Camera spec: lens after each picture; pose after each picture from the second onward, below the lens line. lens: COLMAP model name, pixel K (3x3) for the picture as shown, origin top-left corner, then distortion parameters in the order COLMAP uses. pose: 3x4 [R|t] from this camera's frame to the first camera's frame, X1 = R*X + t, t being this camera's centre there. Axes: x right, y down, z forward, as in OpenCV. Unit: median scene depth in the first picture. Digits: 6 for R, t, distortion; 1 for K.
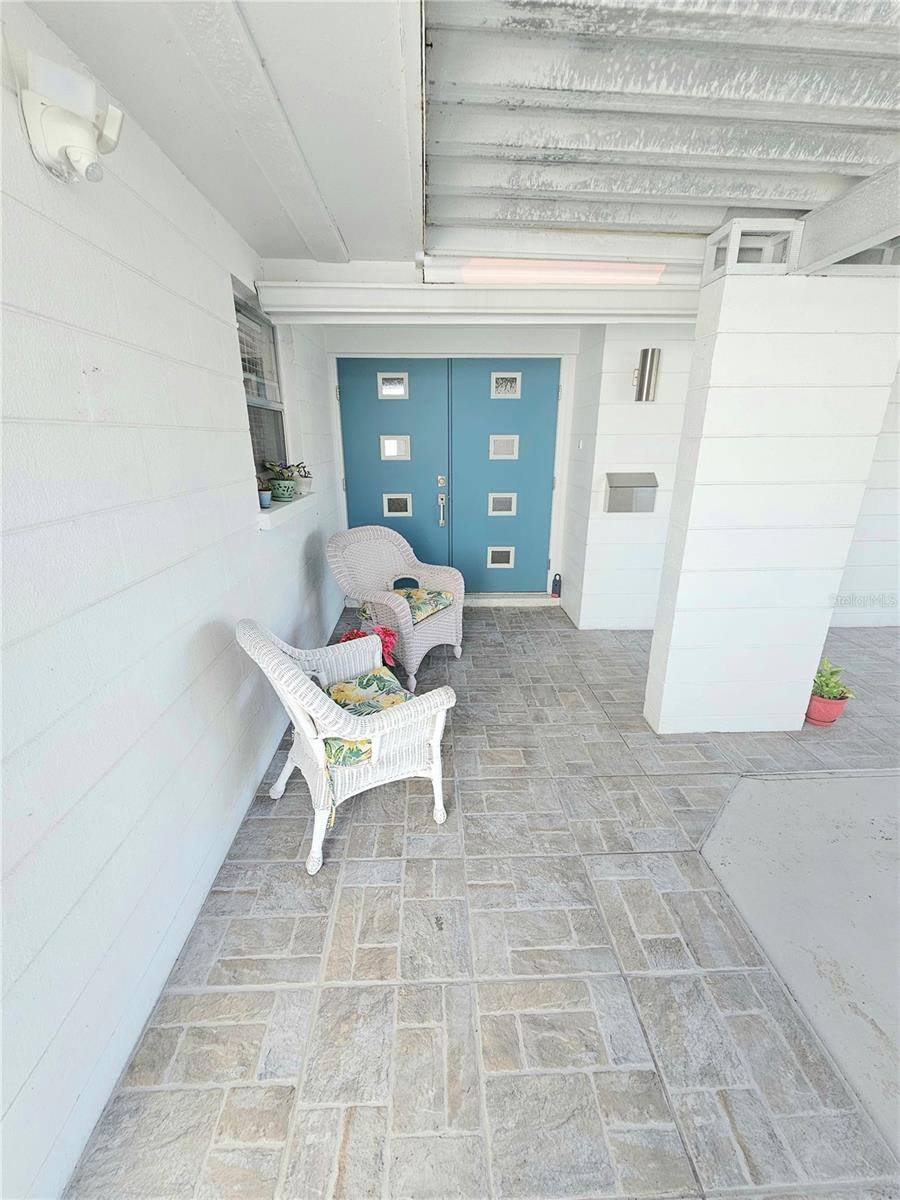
lens RADIAL K [[493.4, 0, 450.0], [0, 493.4, 600.0], [0, 0, 1]] dist [0.002085, -0.000106]
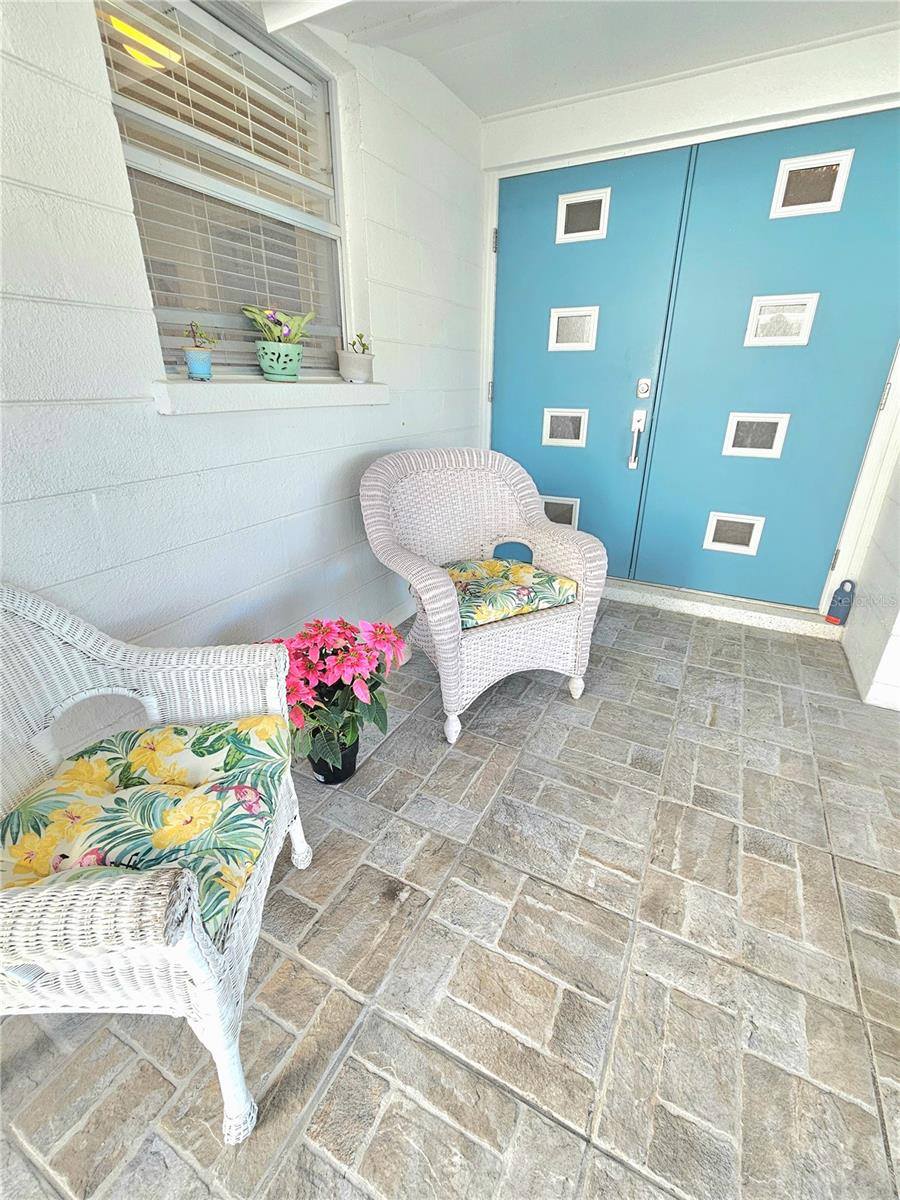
lens RADIAL K [[522.0, 0, 448.9], [0, 522.0, 601.8], [0, 0, 1]] dist [-0.000016, 0.000227]
pose [[0.866707, 0.198524, -0.457611, 0.149475], [-0.160927, 0.979620, 0.120192, -0.039883], [0.472146, -0.030529, 0.880991, 0.438270]]
